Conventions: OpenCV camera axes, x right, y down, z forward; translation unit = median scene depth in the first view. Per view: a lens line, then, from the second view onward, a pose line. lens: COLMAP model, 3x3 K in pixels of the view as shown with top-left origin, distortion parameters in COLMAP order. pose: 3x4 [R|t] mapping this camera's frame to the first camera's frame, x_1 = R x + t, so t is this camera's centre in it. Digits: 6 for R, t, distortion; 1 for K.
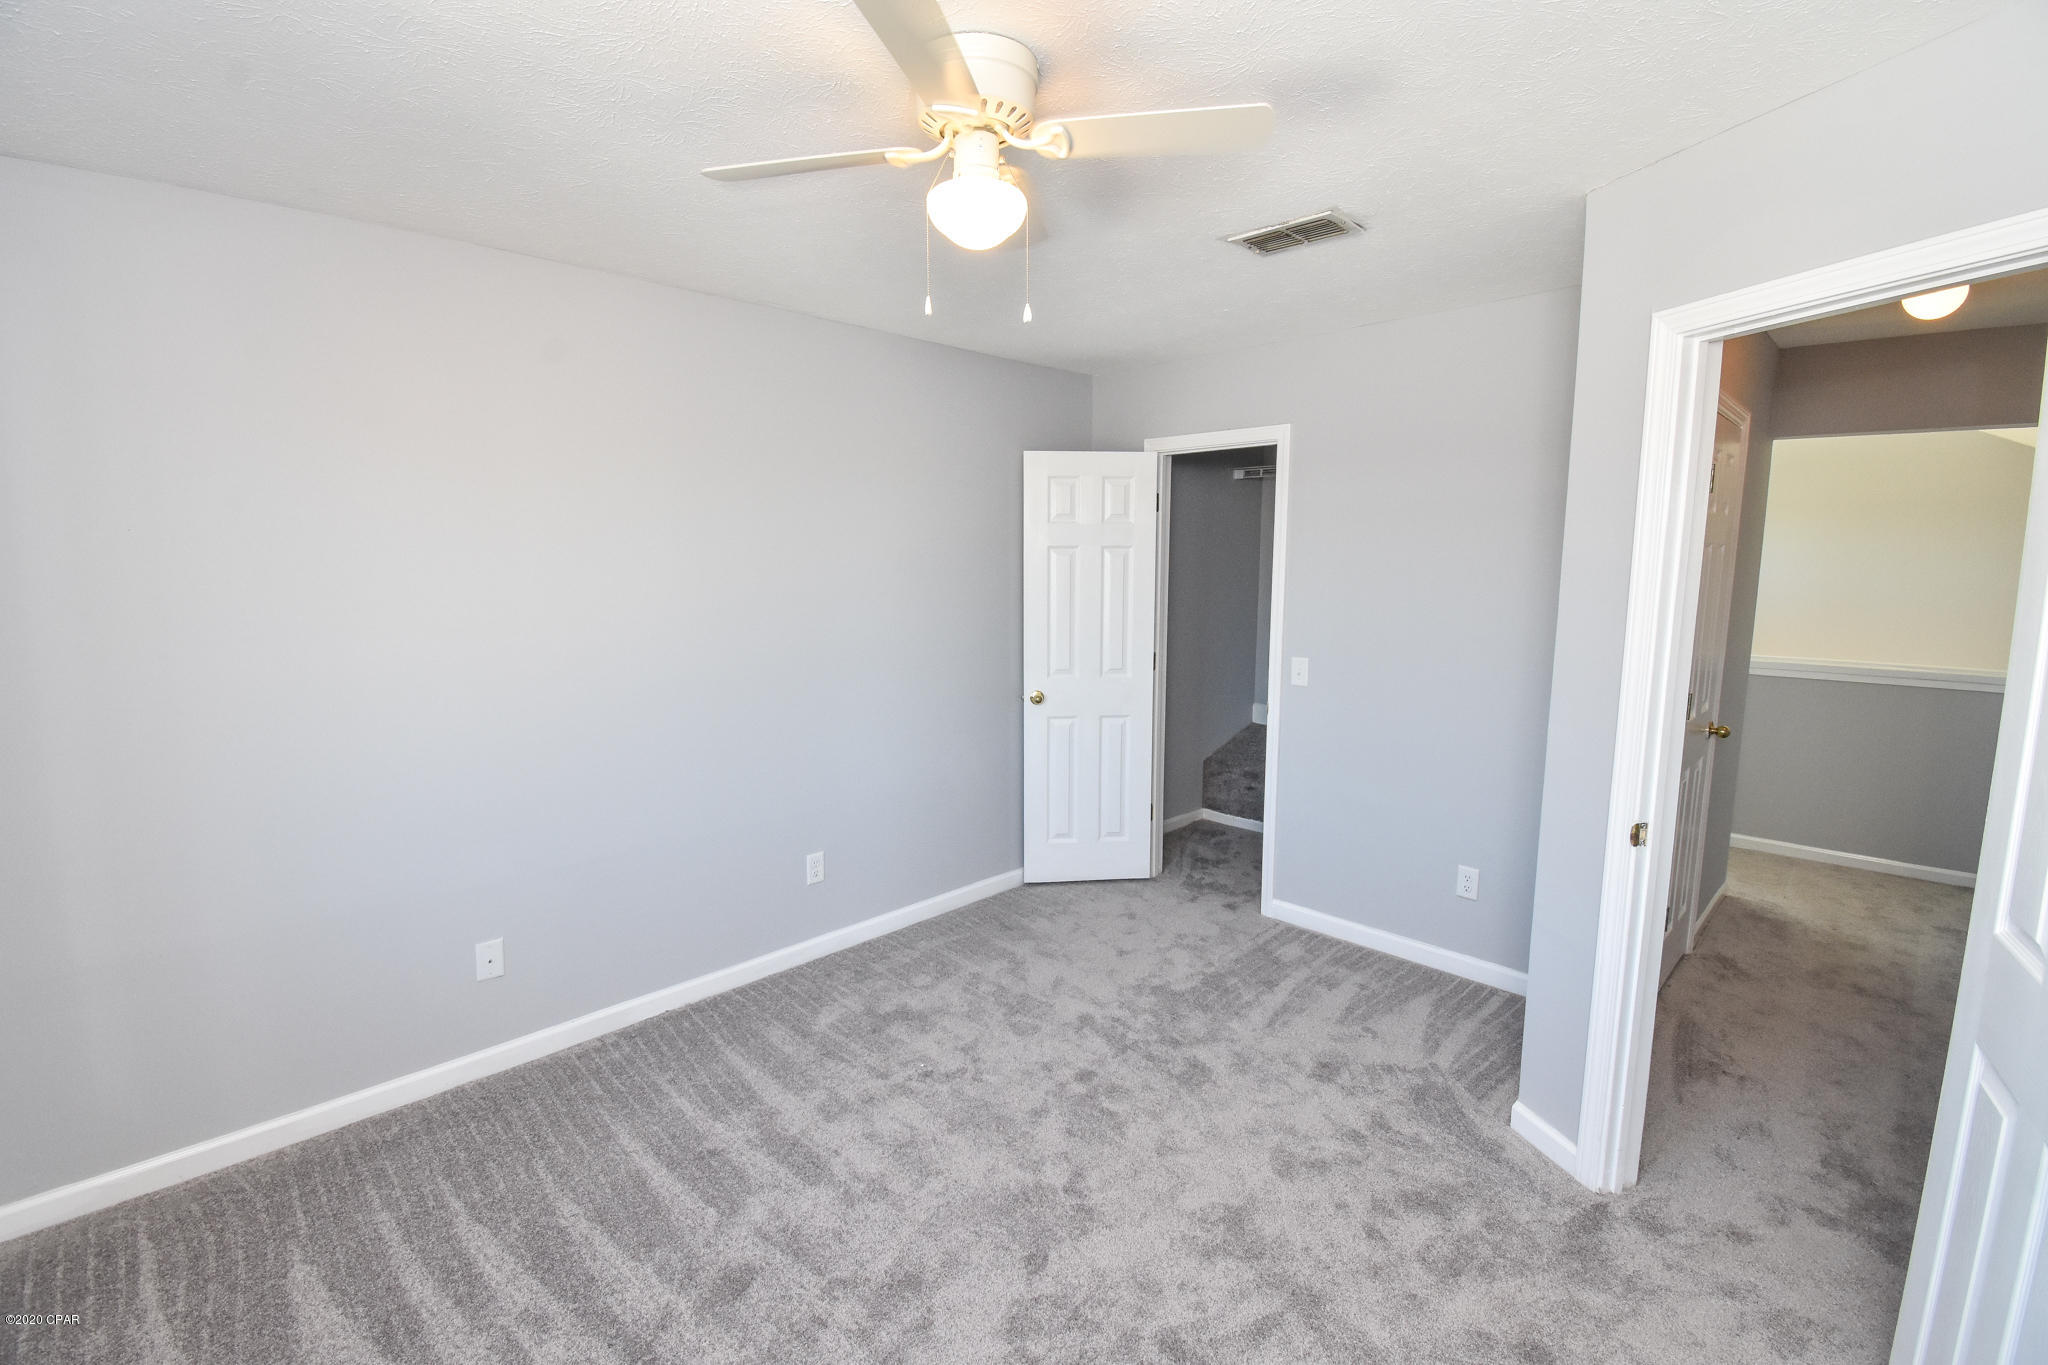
lens RADIAL K [[901.2, 0, 1029.1], [0, 901.2, 685.2], [0, 0, 1]] dist [0.020375, -0.025101]
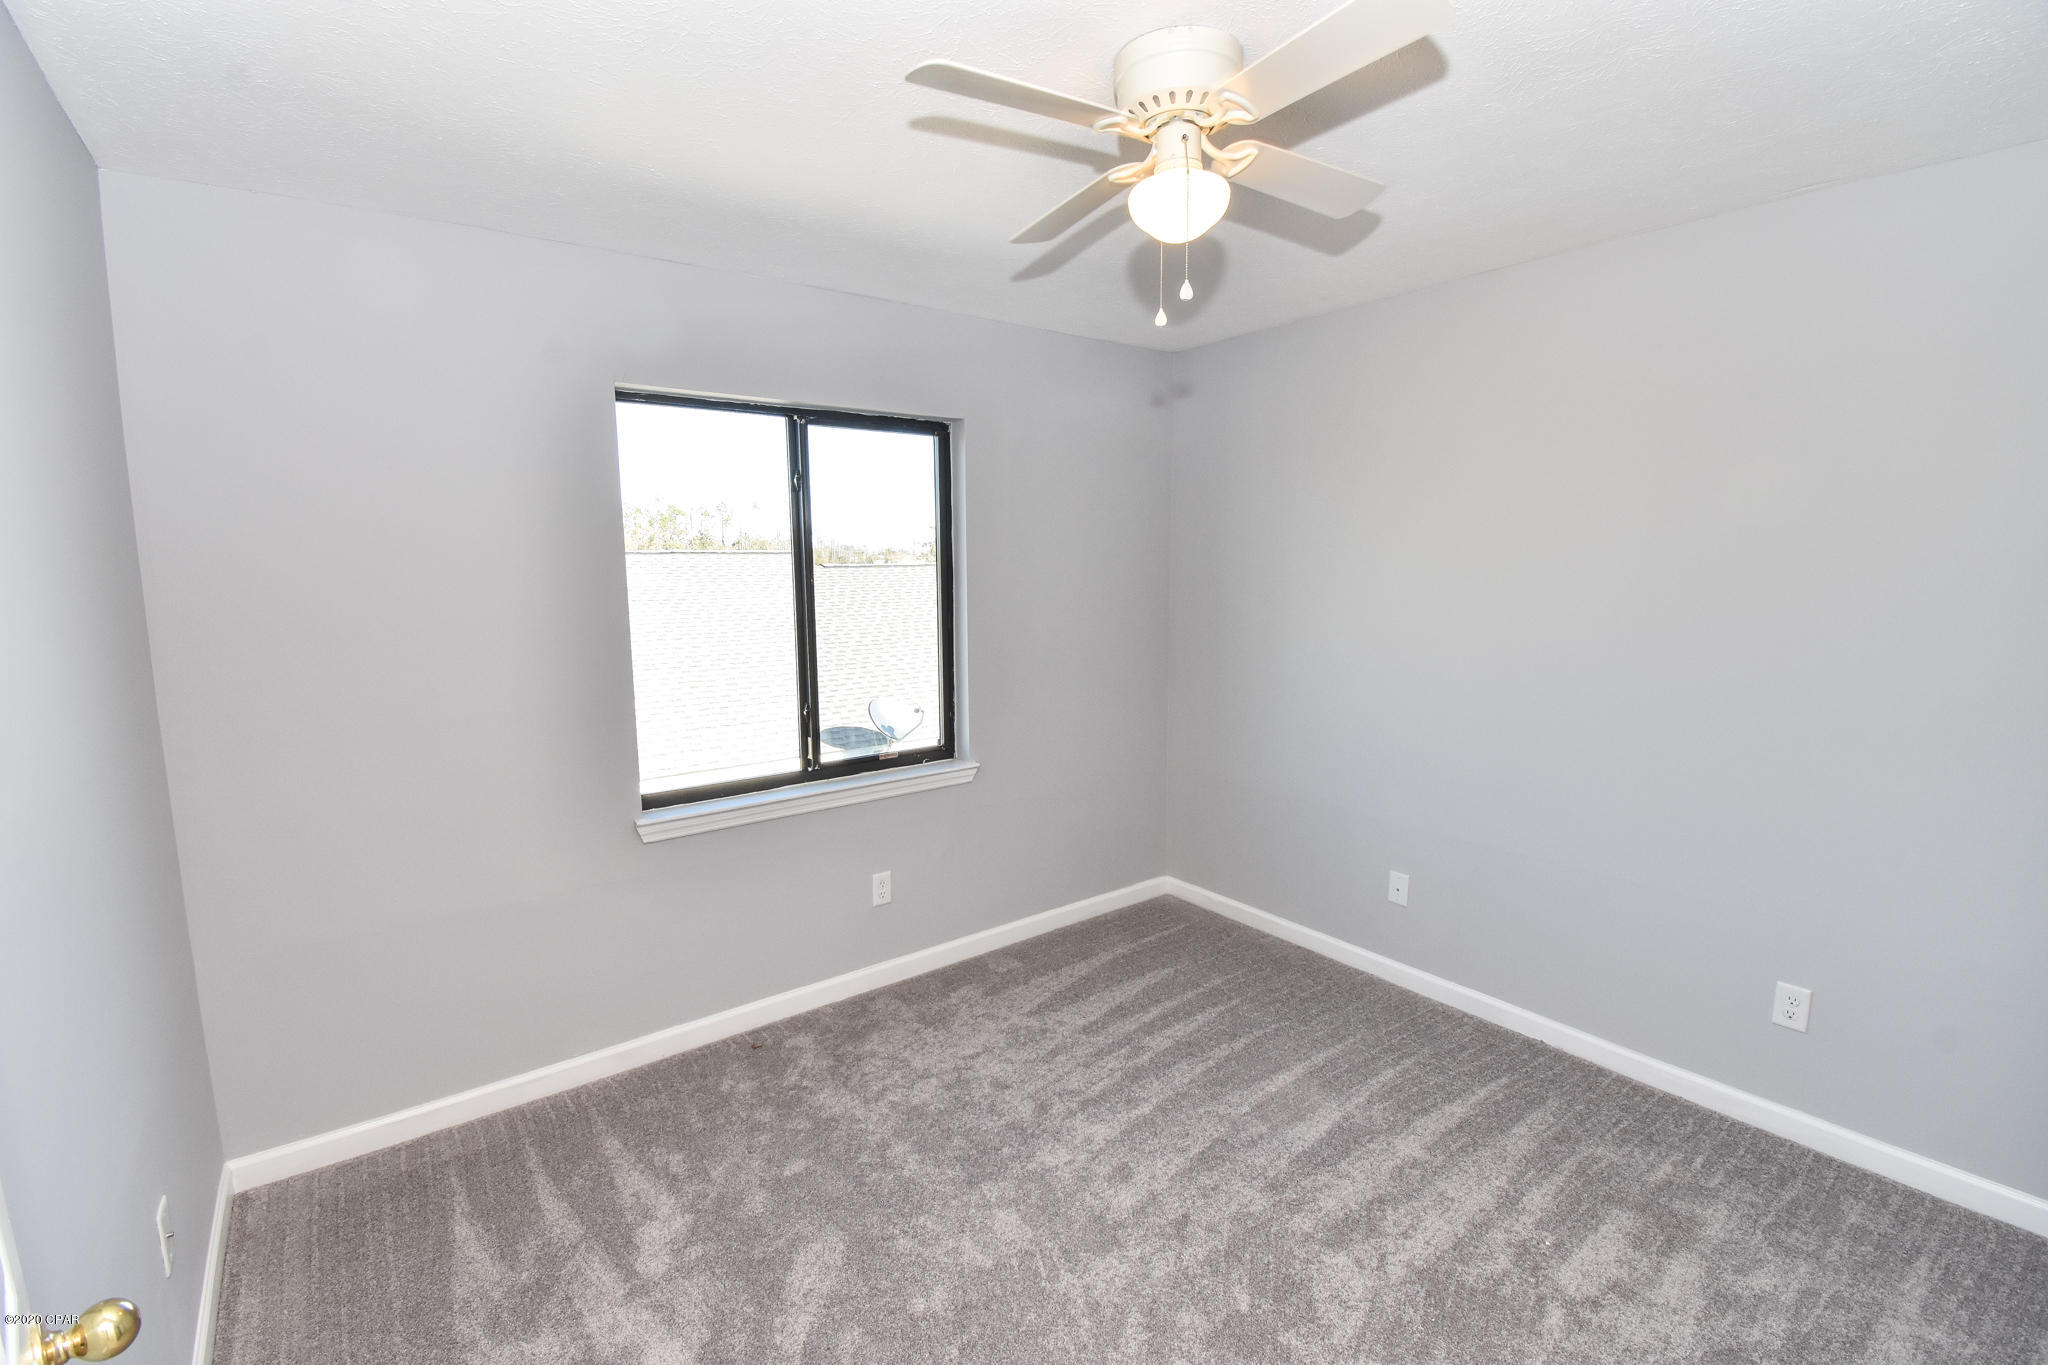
lens RADIAL K [[901.2, 0, 1029.1], [0, 901.2, 685.2], [0, 0, 1]] dist [0.020375, -0.025101]
pose [[-0.131015, 0.139827, -0.981470, 0.601437], [-0.134915, 0.978279, 0.157382, -0.080580], [0.982157, 0.153034, -0.109305, 0.611961]]
